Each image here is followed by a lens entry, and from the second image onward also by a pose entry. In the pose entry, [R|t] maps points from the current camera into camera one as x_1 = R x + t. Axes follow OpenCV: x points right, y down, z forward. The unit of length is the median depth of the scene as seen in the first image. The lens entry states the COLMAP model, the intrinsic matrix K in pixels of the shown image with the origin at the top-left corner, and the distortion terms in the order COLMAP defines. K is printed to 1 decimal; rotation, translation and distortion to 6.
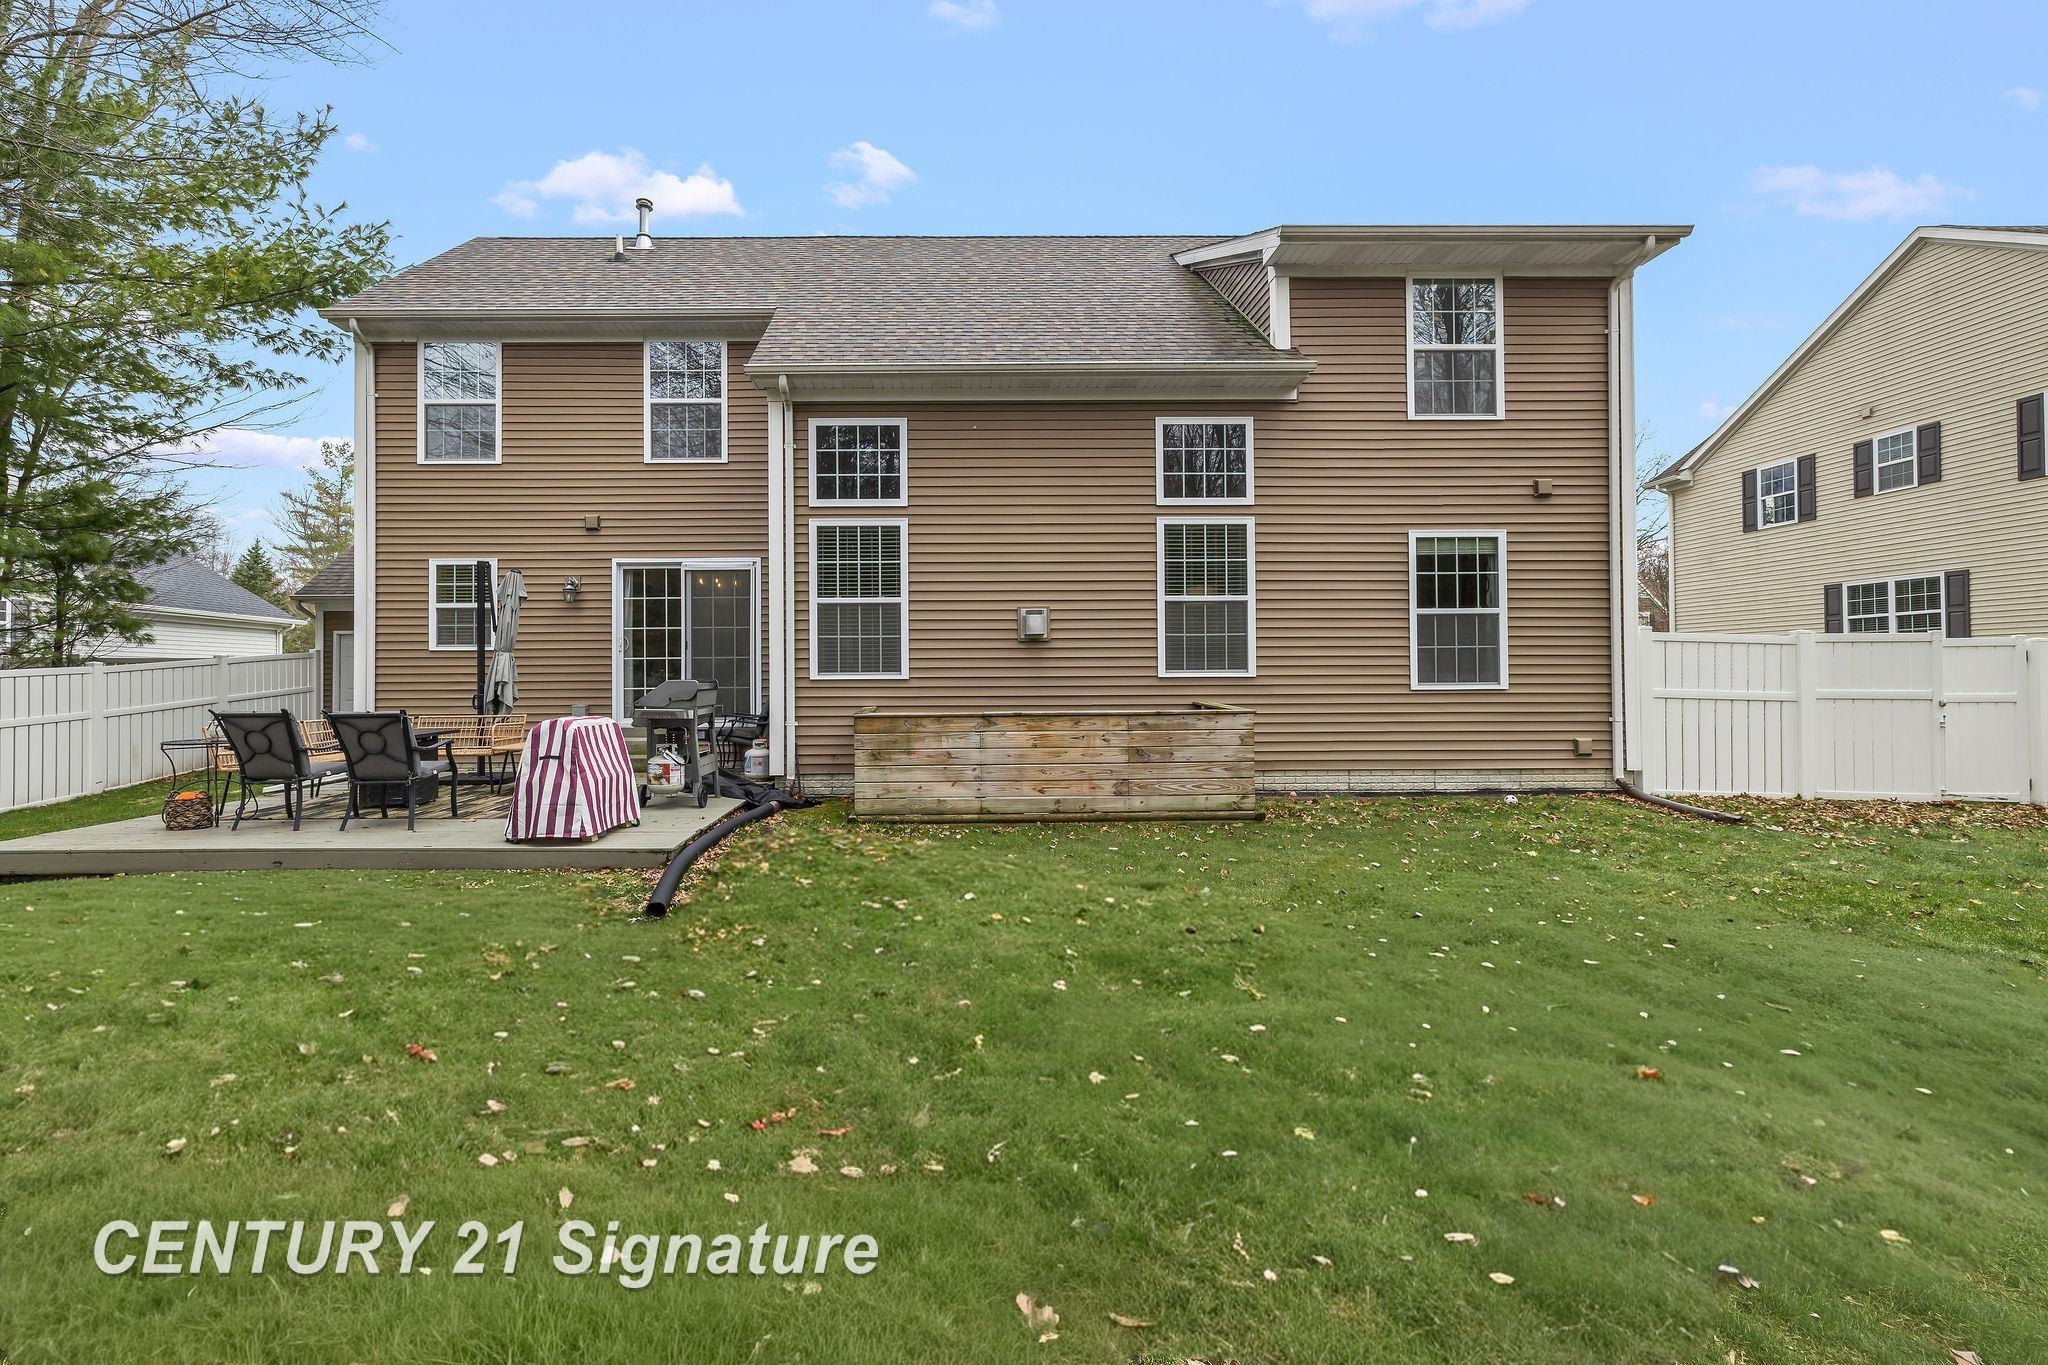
lens RADIAL K [[869.1, 0, 1019.5], [0, 869.1, 682.2], [0, 0, 1]] dist [-0.000572, 0.001269]
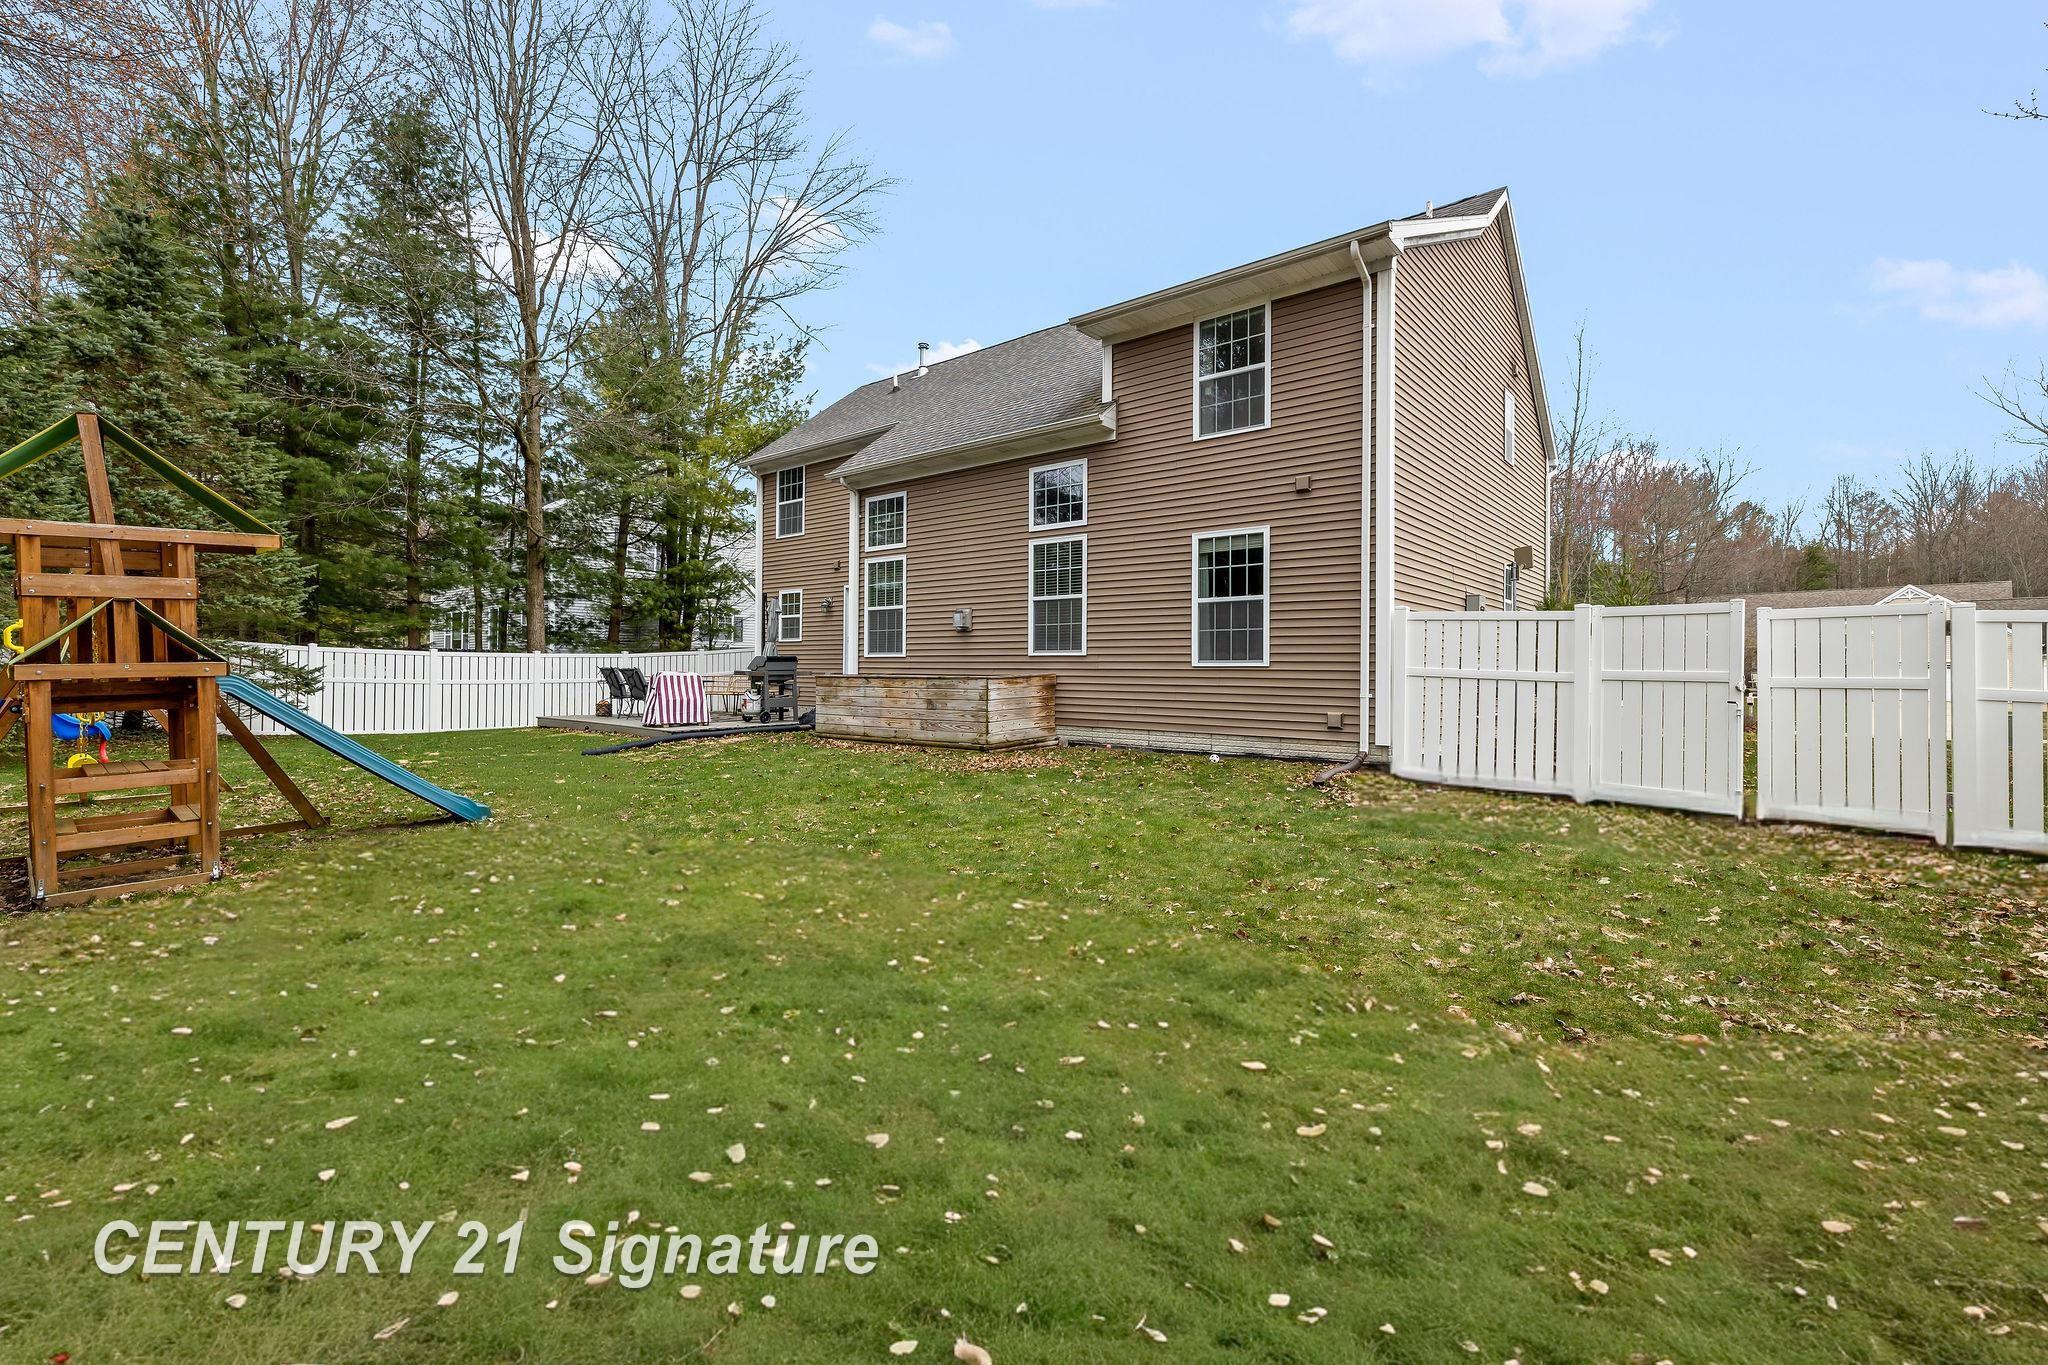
lens RADIAL K [[869.1, 0, 1034.4], [0, 869.1, 665.8], [0, 0, 1]] dist [-0.000572, 0.001269]
pose [[0.766398, 0.009565, -0.642295, 1.055787], [-0.009428, 0.999949, 0.003641, 0.005991], [0.642297, 0.003265, 0.766449, -0.061404]]
